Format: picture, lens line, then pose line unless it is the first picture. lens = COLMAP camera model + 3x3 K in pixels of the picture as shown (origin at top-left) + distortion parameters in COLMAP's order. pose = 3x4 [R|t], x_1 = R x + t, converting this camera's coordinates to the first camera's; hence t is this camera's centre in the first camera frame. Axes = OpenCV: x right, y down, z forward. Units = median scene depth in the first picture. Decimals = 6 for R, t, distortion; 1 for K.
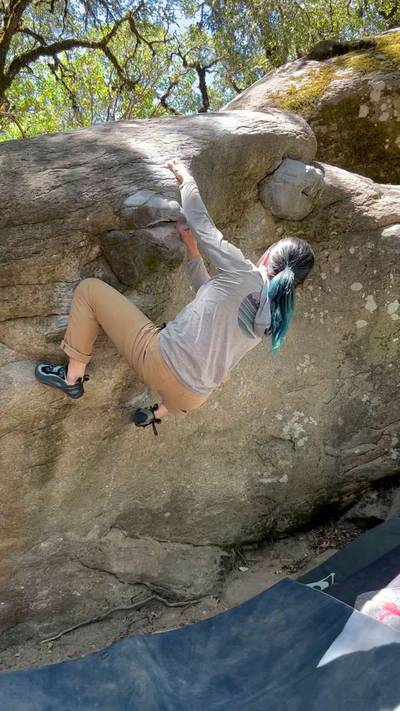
lens RADIAL K [[653.7, 0, 200.0], [0, 653.7, 355.5], [0, 0, 1]] dist [0.121243, -0.229317]
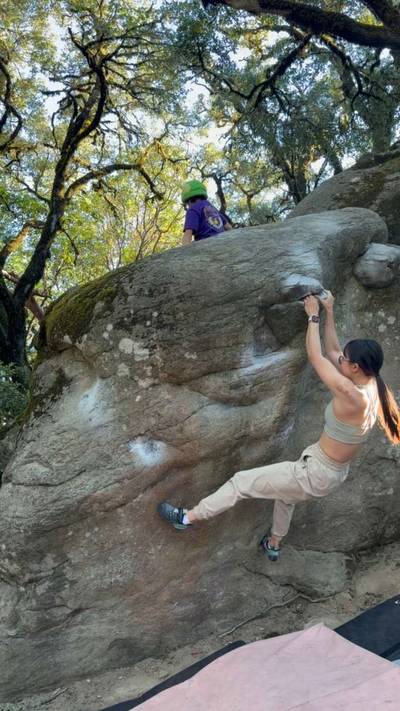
lens RADIAL K [[584.0, 0, 200.0], [0, 584.0, 355.5], [0, 0, 1]] dist [0.193135, -0.438121]
pose [[0.996582, -0.082419, -0.005564, -0.213002], [0.081269, 0.990284, -0.112837, 0.031884], [0.014810, 0.111999, 0.993598, -0.160120]]
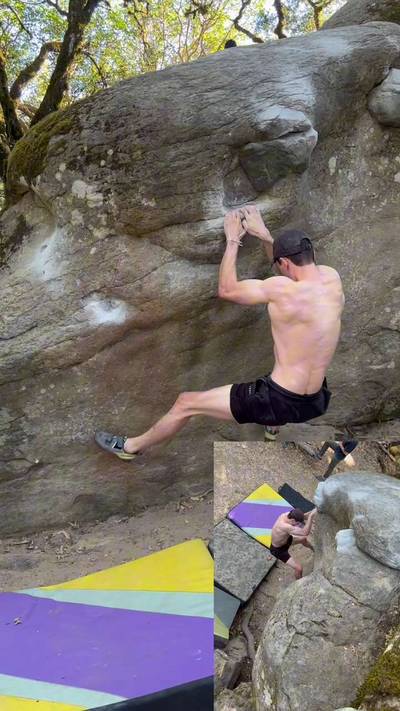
lens RADIAL K [[662.9, 0, 202.8], [0, 662.9, 364.6], [0, 0, 1]] dist [0.101263, -0.229678]
pose [[0.993626, -0.033171, -0.107740, -0.073199], [0.044385, 0.993647, 0.103421, 0.056186], [0.103625, -0.107544, 0.988785, -0.171967]]
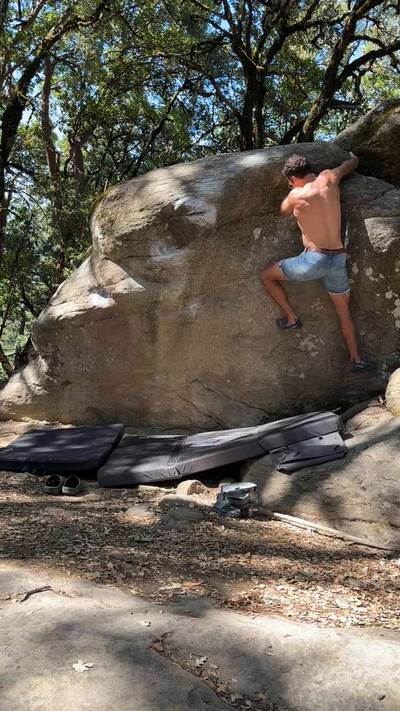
lens RADIAL K [[653.7, 0, 200.0], [0, 653.7, 355.5], [0, 0, 1]] dist [0.121243, -0.229317]
pose [[0.819854, 0.152451, -0.551905, 0.830351], [-0.131101, 0.988277, 0.078238, 0.049088], [0.557362, 0.008212, 0.830229, -0.476647]]
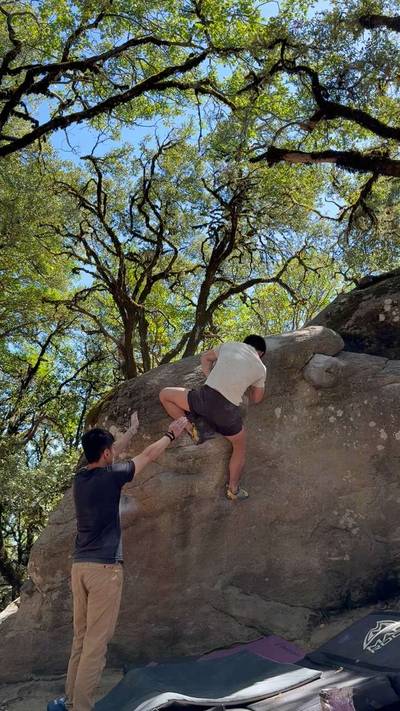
lens RADIAL K [[606.9, 0, 196.4], [0, 606.9, 355.3], [0, 0, 1]] dist [0.206014, -0.442558]
pose [[0.936139, -0.123668, -0.329167, 0.342961], [0.024270, 0.956605, -0.290374, 0.155283], [0.350793, 0.263842, 0.898517, -0.521104]]
